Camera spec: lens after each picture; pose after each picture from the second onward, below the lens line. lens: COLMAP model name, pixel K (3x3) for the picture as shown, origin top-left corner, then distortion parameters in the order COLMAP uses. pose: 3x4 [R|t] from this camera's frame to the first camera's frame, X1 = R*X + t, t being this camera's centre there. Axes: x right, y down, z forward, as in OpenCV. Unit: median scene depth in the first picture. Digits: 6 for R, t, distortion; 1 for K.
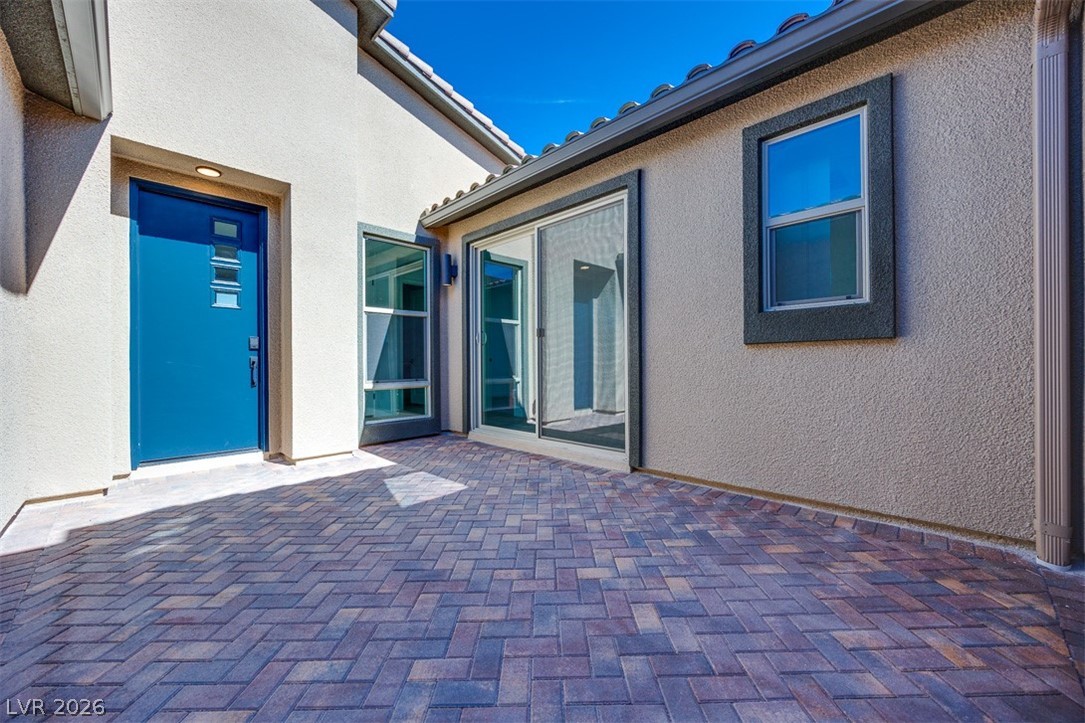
lens RADIAL K [[423.7, 0, 542.5], [0, 423.7, 361.5], [0, 0, 1]] dist [-0.000317, 0.000377]
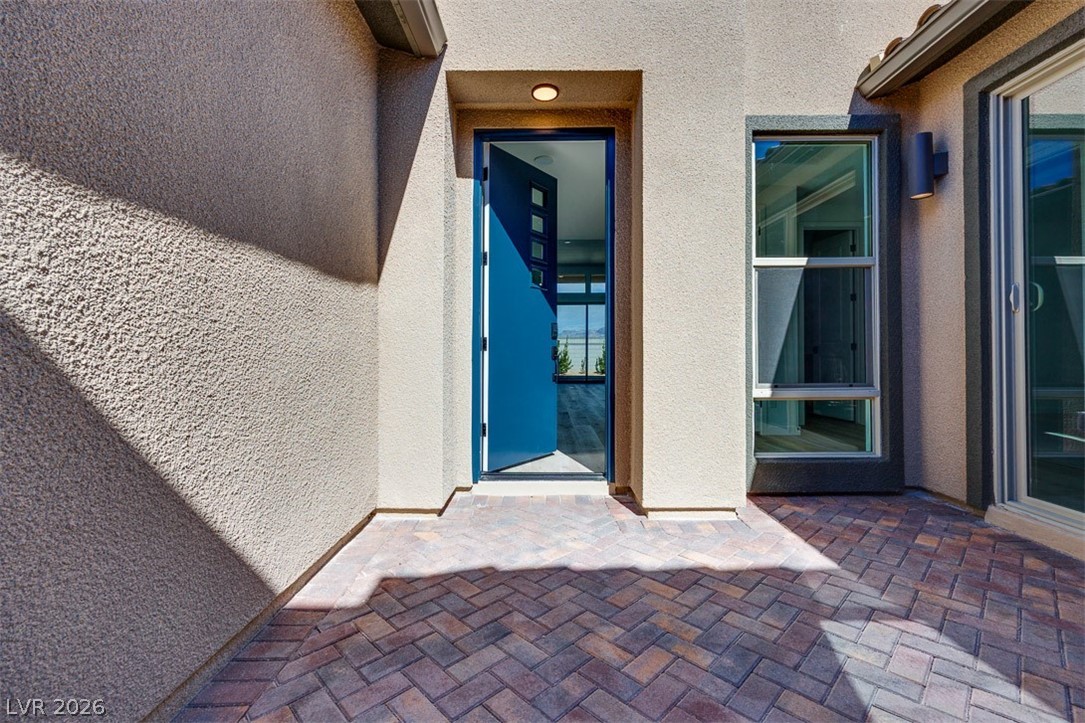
lens RADIAL K [[480.4, 0, 542.5], [0, 480.4, 361.5], [0, 0, 1]] dist [-0.001061, 0.000046]
pose [[0.714804, 0.013722, -0.699190, -0.170078], [0.003152, 0.999734, 0.022843, -0.001238], [0.699318, -0.018532, 0.714570, 0.329691]]
